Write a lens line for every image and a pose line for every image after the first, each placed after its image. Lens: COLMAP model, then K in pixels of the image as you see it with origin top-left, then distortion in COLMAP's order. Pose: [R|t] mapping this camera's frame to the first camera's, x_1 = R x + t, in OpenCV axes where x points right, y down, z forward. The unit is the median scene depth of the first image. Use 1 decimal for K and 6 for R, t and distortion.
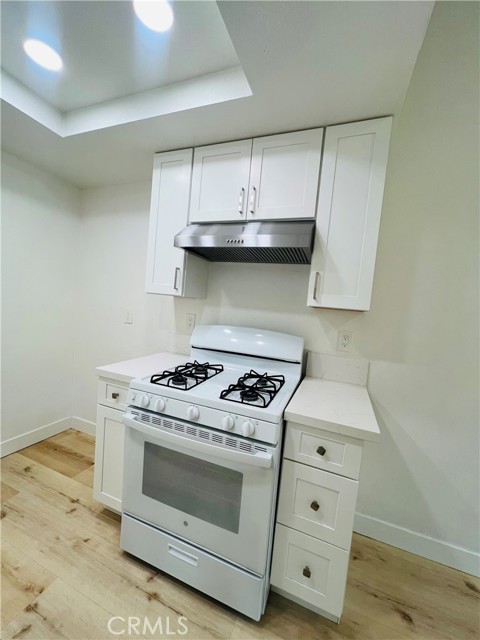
lens RADIAL K [[255.5, 0, 240.0], [0, 255.5, 320.0], [0, 0, 1]] dist [0.000723, -0.000236]
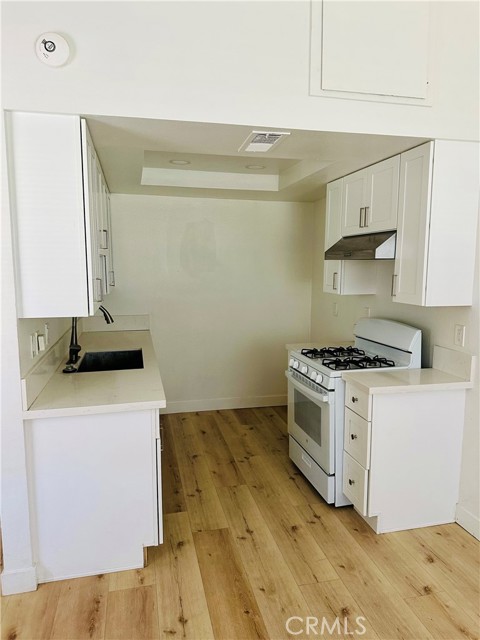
lens RADIAL K [[457.3, 0, 240.0], [0, 457.3, 320.0], [0, 0, 1]] dist [-0.001749, -0.001728]
pose [[0.561245, 0.015124, -0.827512, 1.729290], [-0.003709, 0.999869, 0.015759, -0.001380], [0.827642, -0.005776, 0.561227, -0.858800]]
